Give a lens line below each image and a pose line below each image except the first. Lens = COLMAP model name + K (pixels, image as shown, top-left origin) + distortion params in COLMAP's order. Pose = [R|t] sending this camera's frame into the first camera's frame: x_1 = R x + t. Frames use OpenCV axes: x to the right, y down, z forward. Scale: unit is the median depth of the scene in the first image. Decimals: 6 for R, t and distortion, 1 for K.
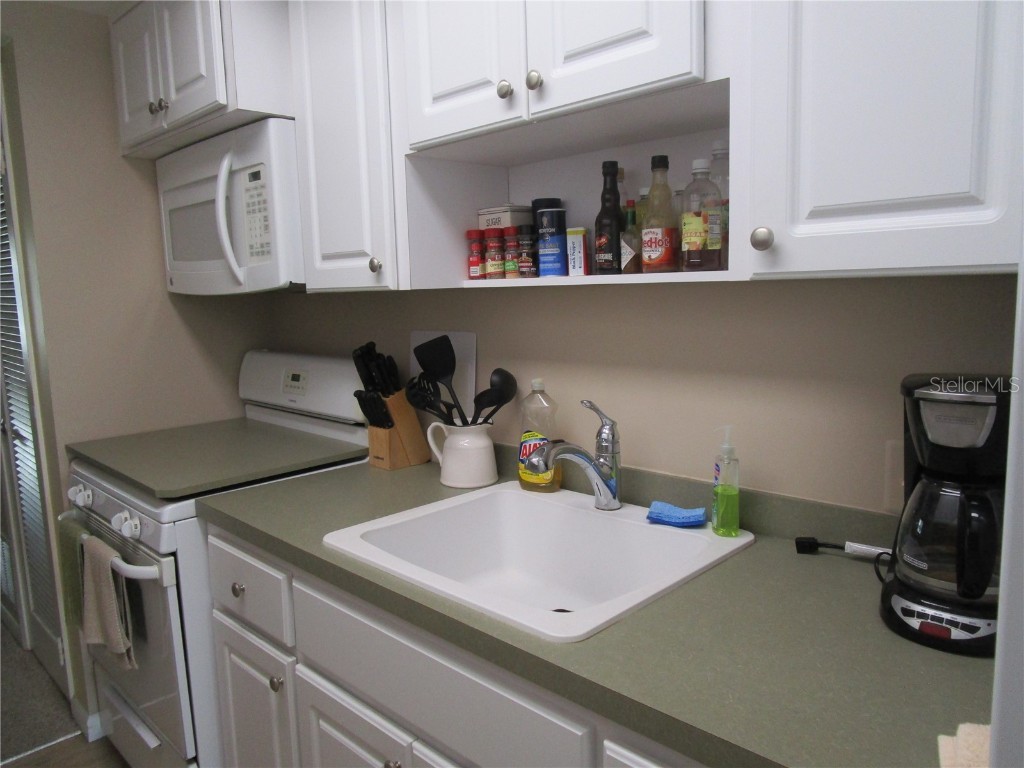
lens RADIAL K [[732.1, 0, 505.7], [0, 732.1, 382.6], [0, 0, 1]] dist [-0.029407, 0.010902]
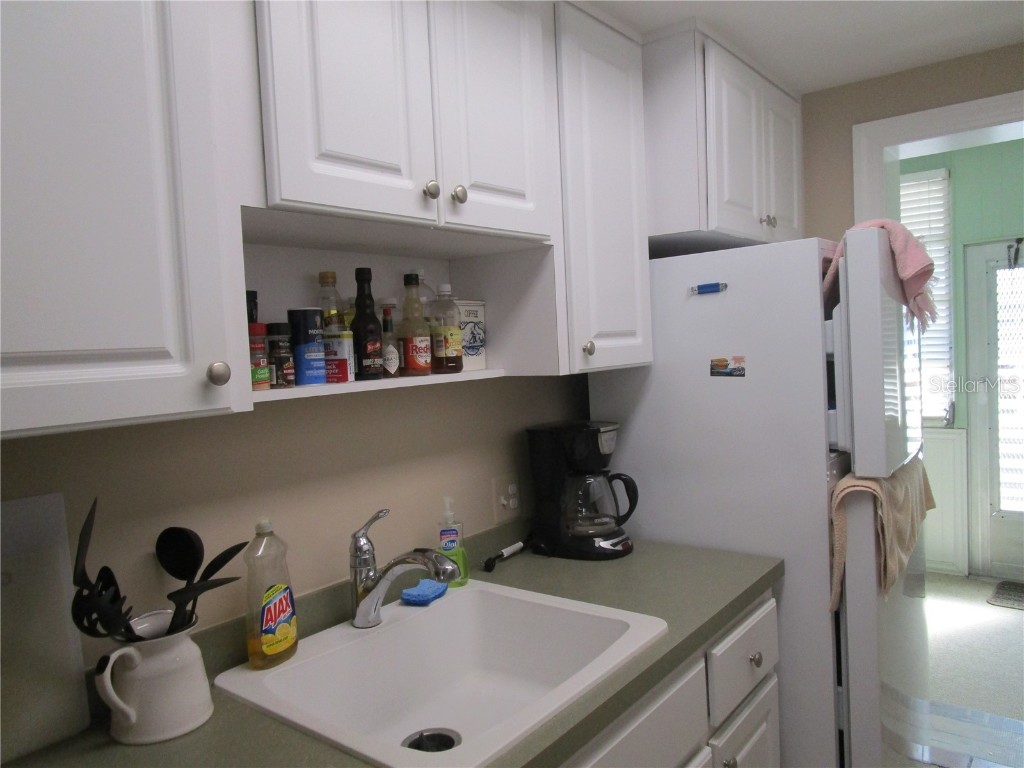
lens RADIAL K [[732.1, 0, 507.4], [0, 732.1, 384.7], [0, 0, 1]] dist [-0.029407, 0.010902]
pose [[-0.102647, -0.018834, 0.994539, -0.847502], [0.185353, 0.981948, 0.037726, -0.141100], [-0.977296, 0.188213, -0.097303, 0.896951]]
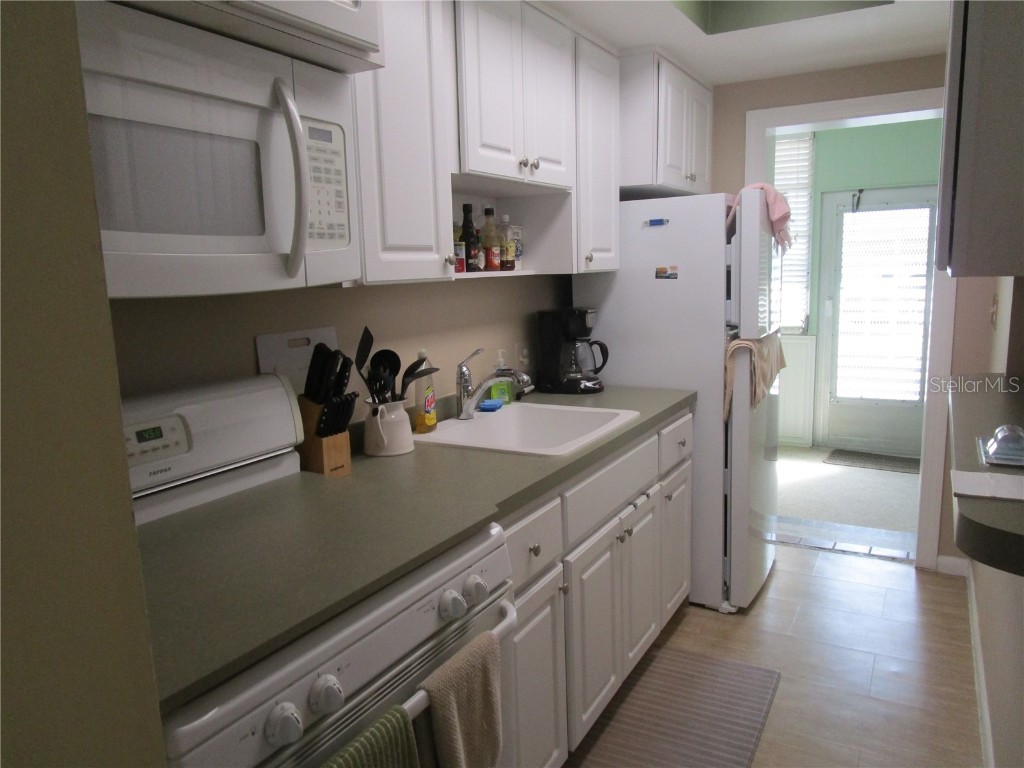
lens RADIAL K [[732.1, 0, 506.8], [0, 732.1, 385.4], [0, 0, 1]] dist [-0.029407, 0.010902]
pose [[-0.248891, -0.118812, 0.961217, -1.473234], [0.164877, 0.972764, 0.162931, -0.151287], [-0.954395, 0.199035, -0.222522, 1.314022]]
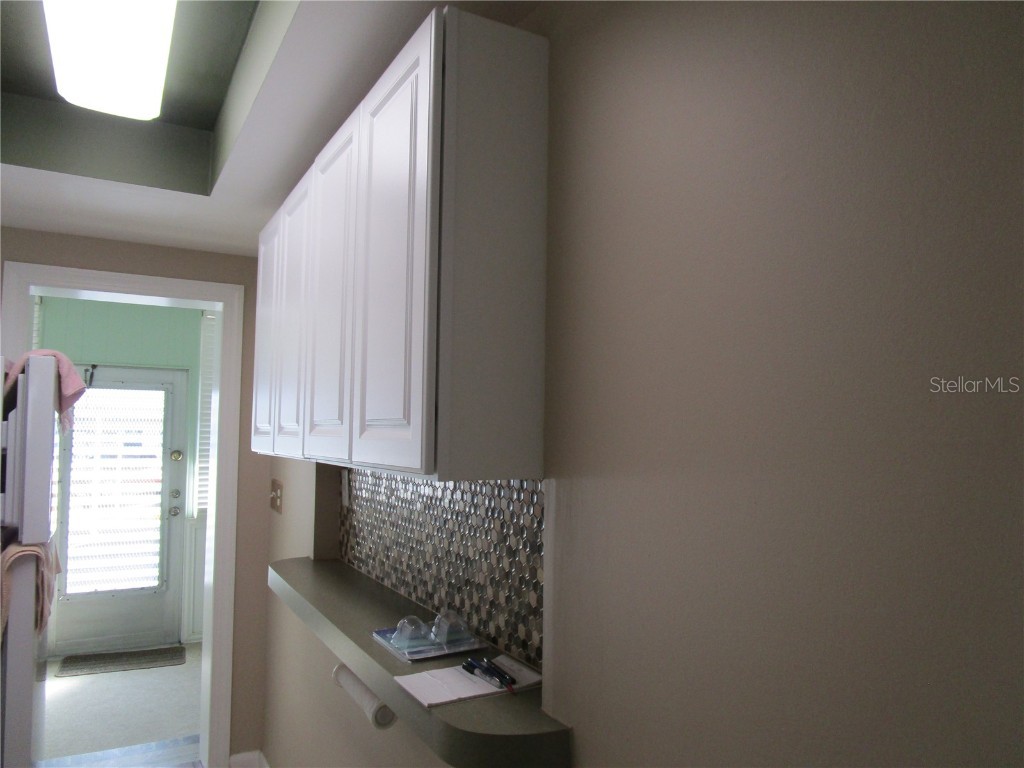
lens RADIAL K [[732.1, 0, 512.1], [0, 732.1, 387.7], [0, 0, 1]] dist [-0.029407, 0.010902]
pose [[-0.960324, 0.038810, 0.276175, -1.128357], [0.055994, 0.996937, 0.054608, -0.193210], [-0.273209, 0.067905, -0.959555, 1.376943]]
